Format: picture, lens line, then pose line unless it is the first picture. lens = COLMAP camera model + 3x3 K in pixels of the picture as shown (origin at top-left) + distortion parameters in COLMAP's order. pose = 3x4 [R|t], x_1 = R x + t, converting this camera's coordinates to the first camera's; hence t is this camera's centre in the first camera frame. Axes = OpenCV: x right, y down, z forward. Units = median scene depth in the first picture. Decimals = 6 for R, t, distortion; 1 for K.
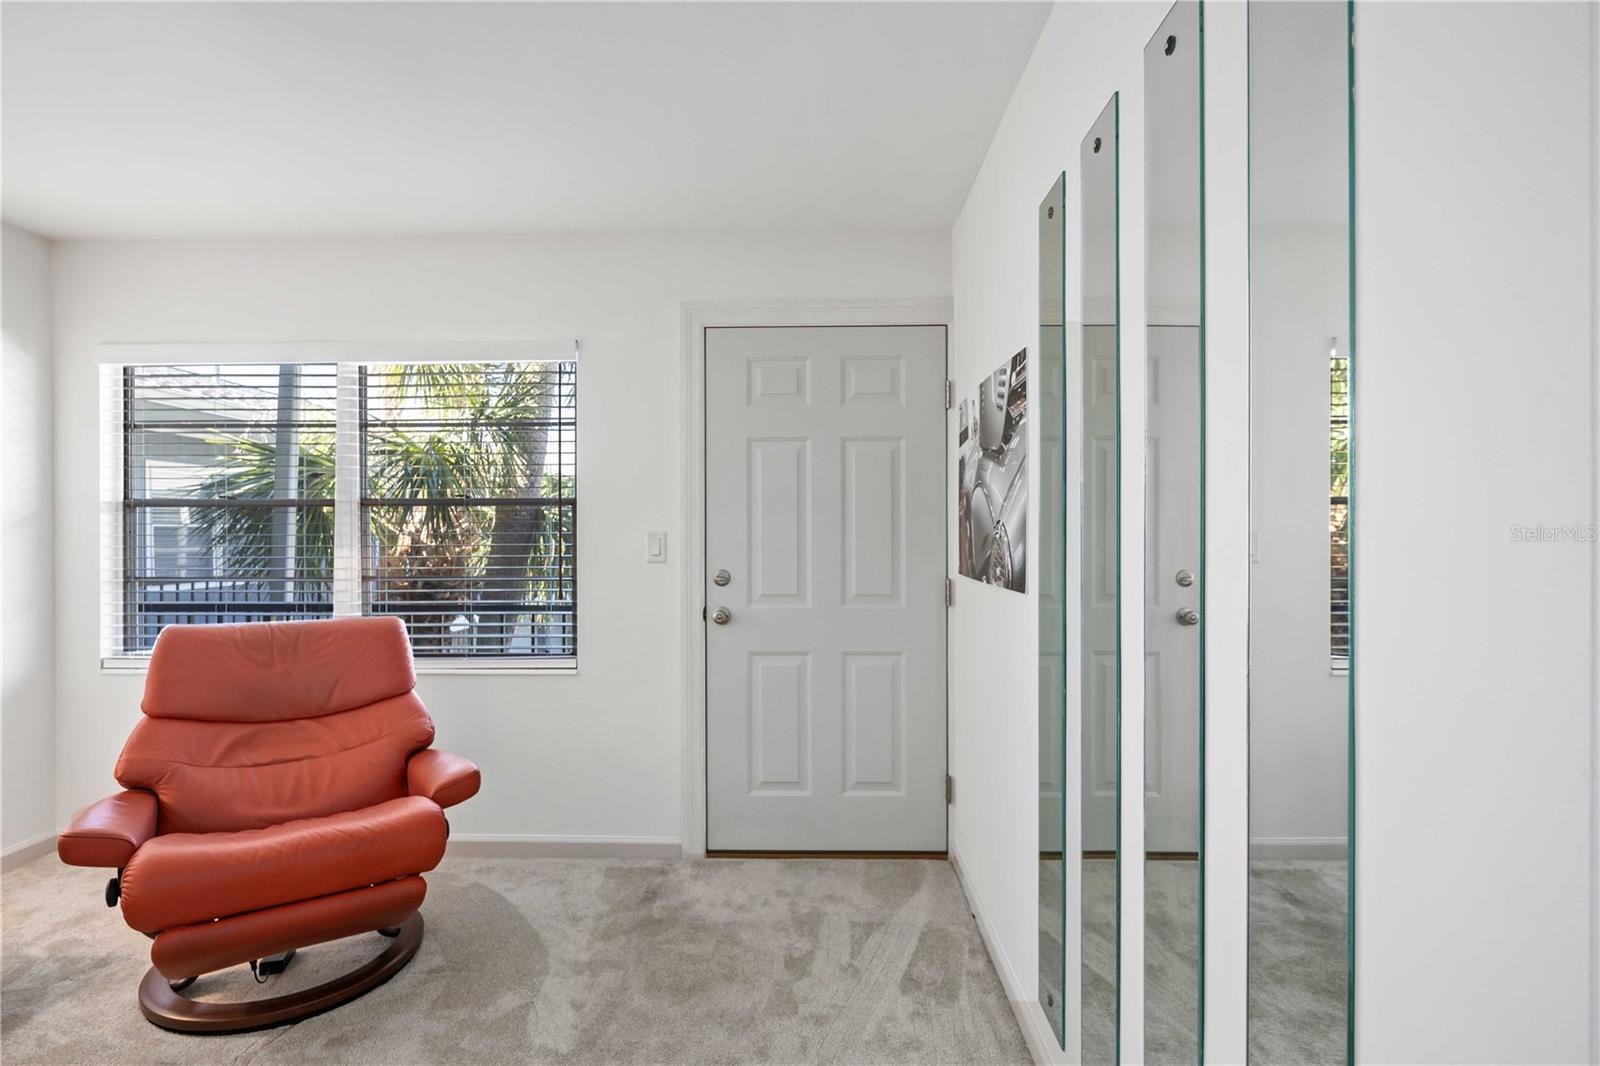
lens RADIAL K [[771.0, 0, 804.8], [0, 771.0, 531.7], [0, 0, 1]] dist [-0.005121, -0.000487]
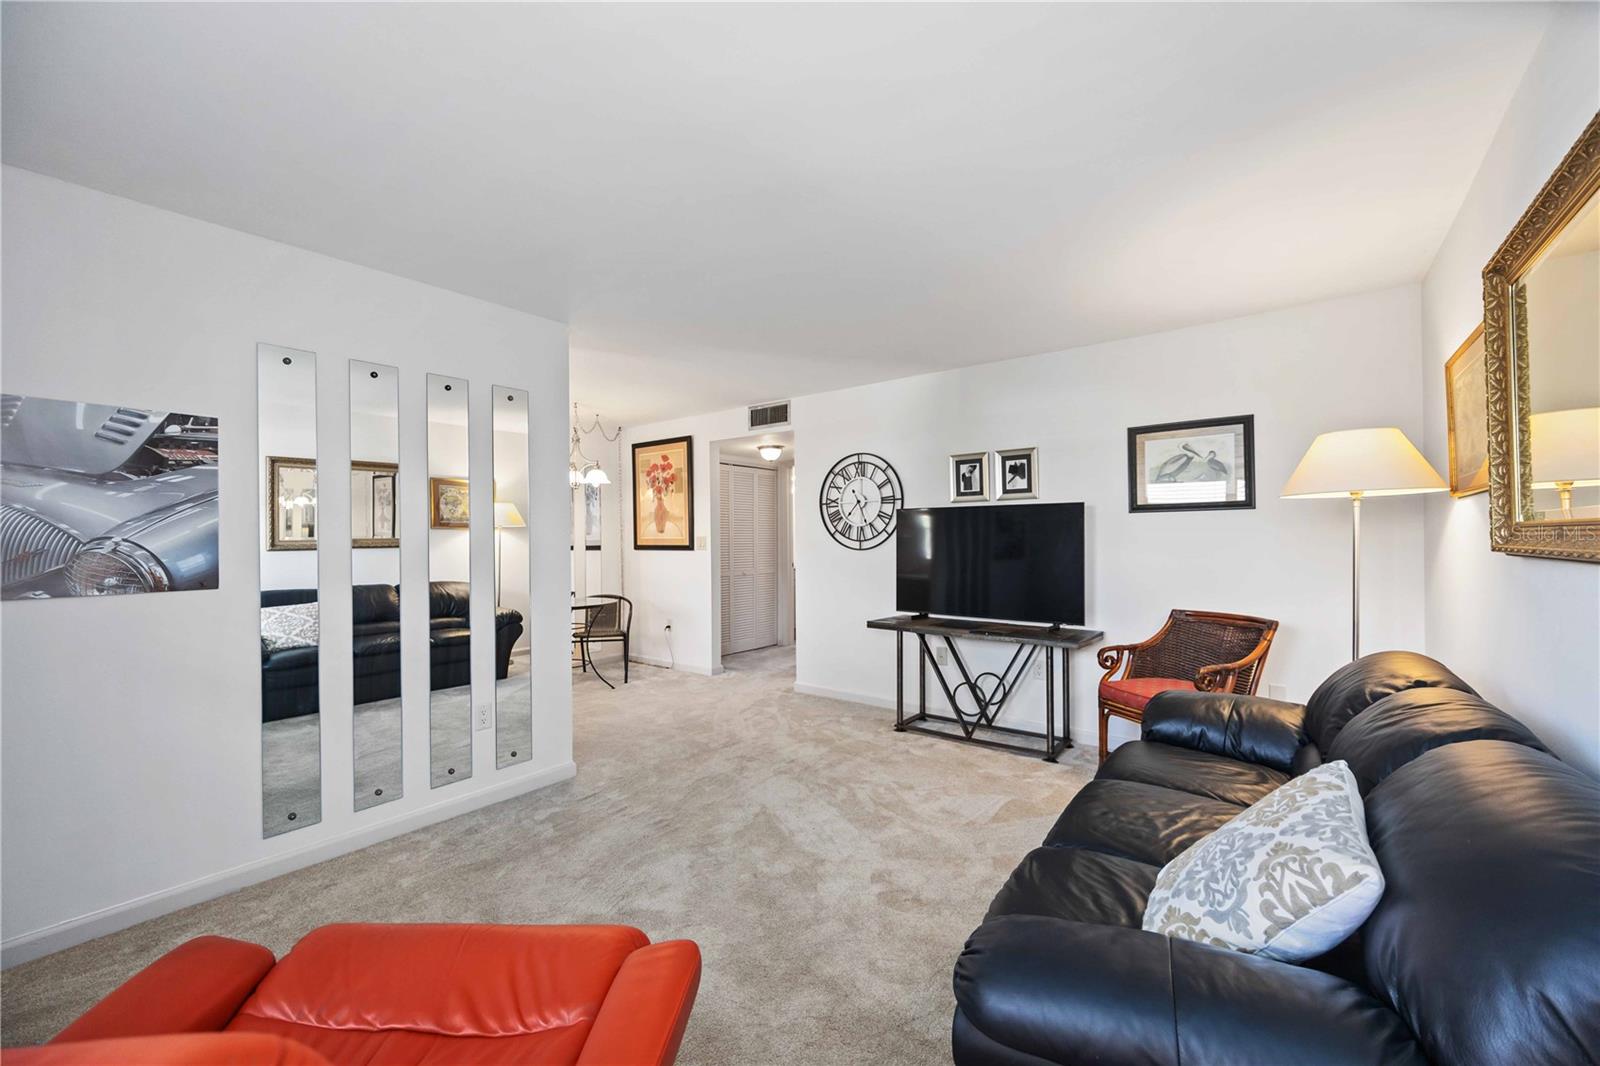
lens RADIAL K [[651.6, 0, 789.3], [0, 651.6, 539.8], [0, 0, 1]] dist [0.003043, -0.000535]
pose [[-0.785885, 0.009382, 0.618302, -0.948126], [0.010173, 0.999946, -0.002243, 0.001046], [-0.618289, 0.004528, -0.785937, 0.950666]]
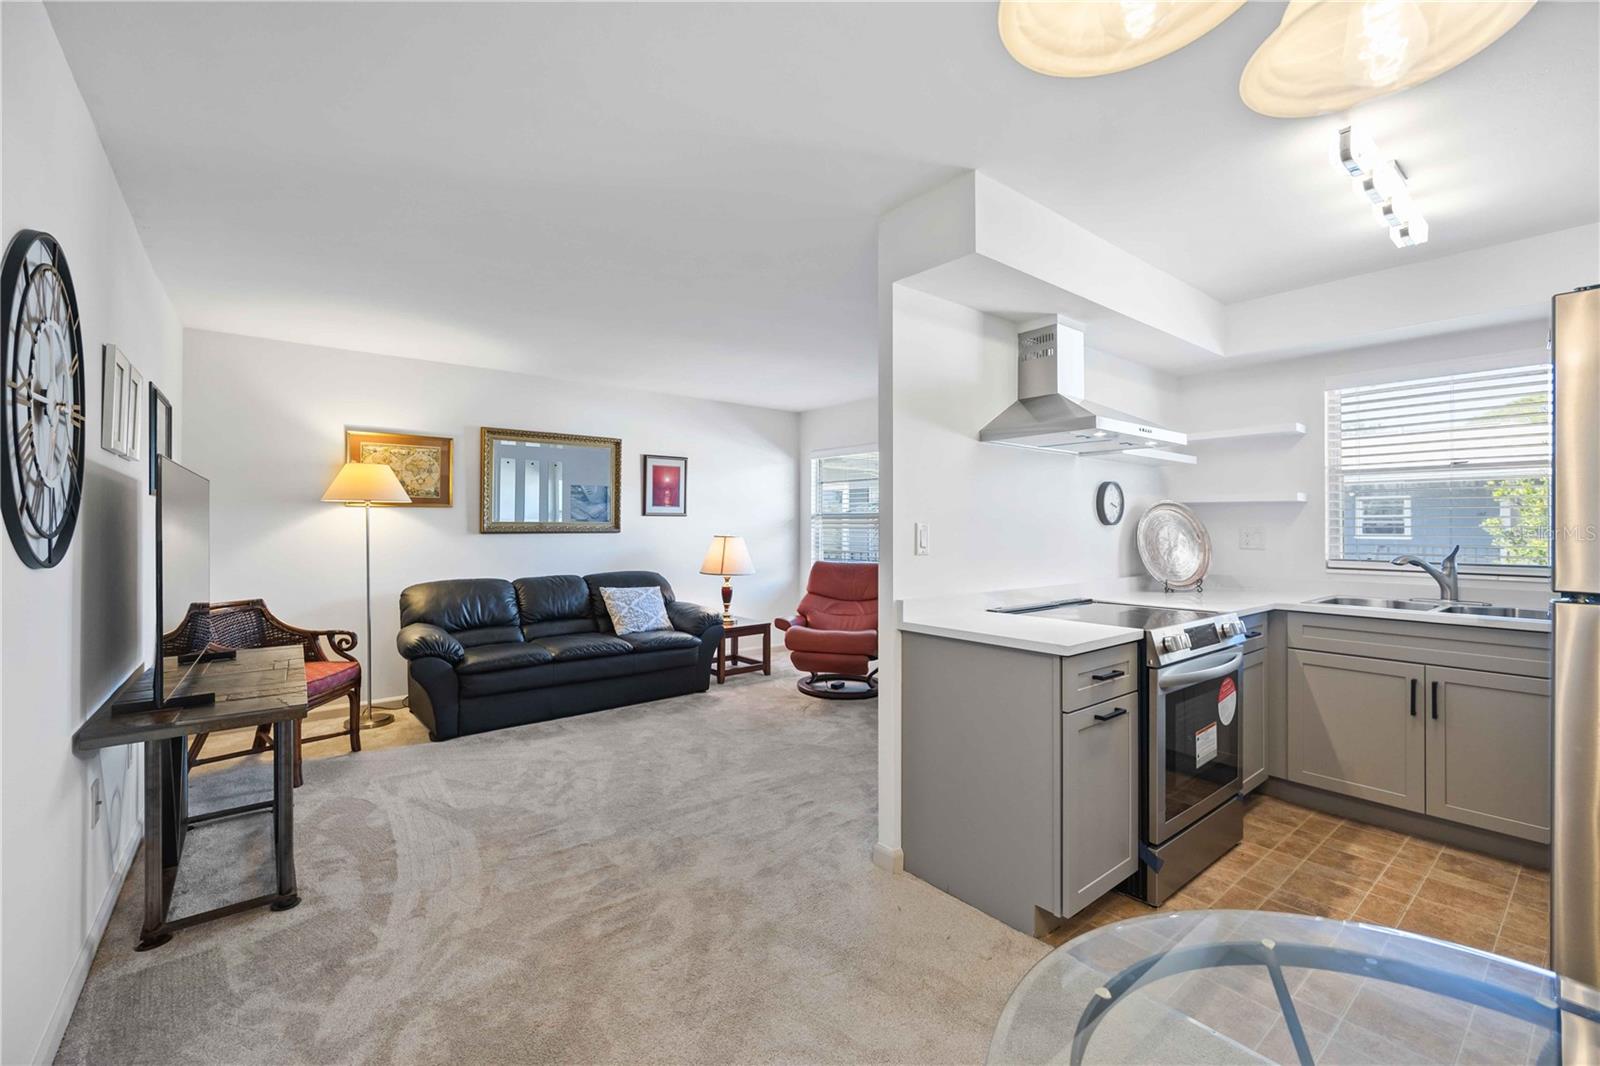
lens RADIAL K [[651.6, 0, 794.3], [0, 651.6, 525.3], [0, 0, 1]] dist [0.003043, -0.000535]
pose [[0.631615, 0.001083, -0.775281, 0.822685], [-0.002264, 0.999997, -0.000448, -0.001222], [0.775279, 0.002038, 0.631616, -0.466439]]
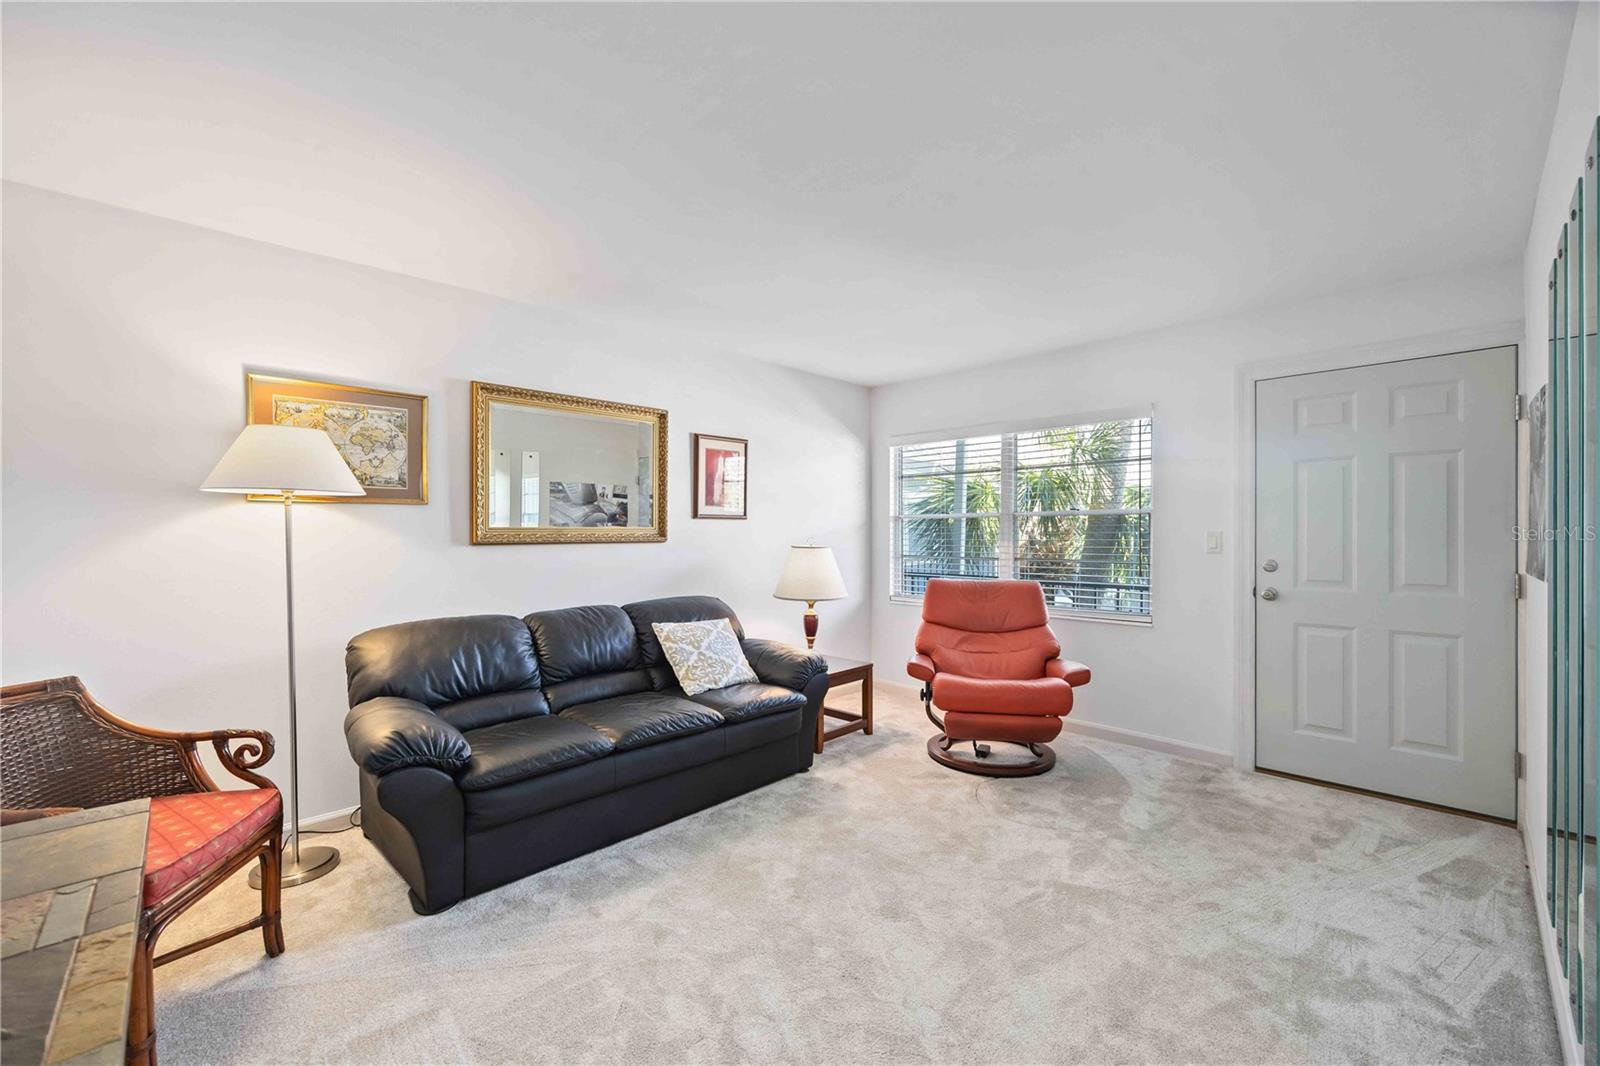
lens RADIAL K [[651.6, 0, 801.8], [0, 651.6, 538.1], [0, 0, 1]] dist [0.003043, -0.000535]
pose [[0.710640, 0.006776, -0.703524, 0.122596], [0.001722, 0.999934, 0.011371, -0.002999], [0.703554, -0.009293, 0.710581, -0.415159]]
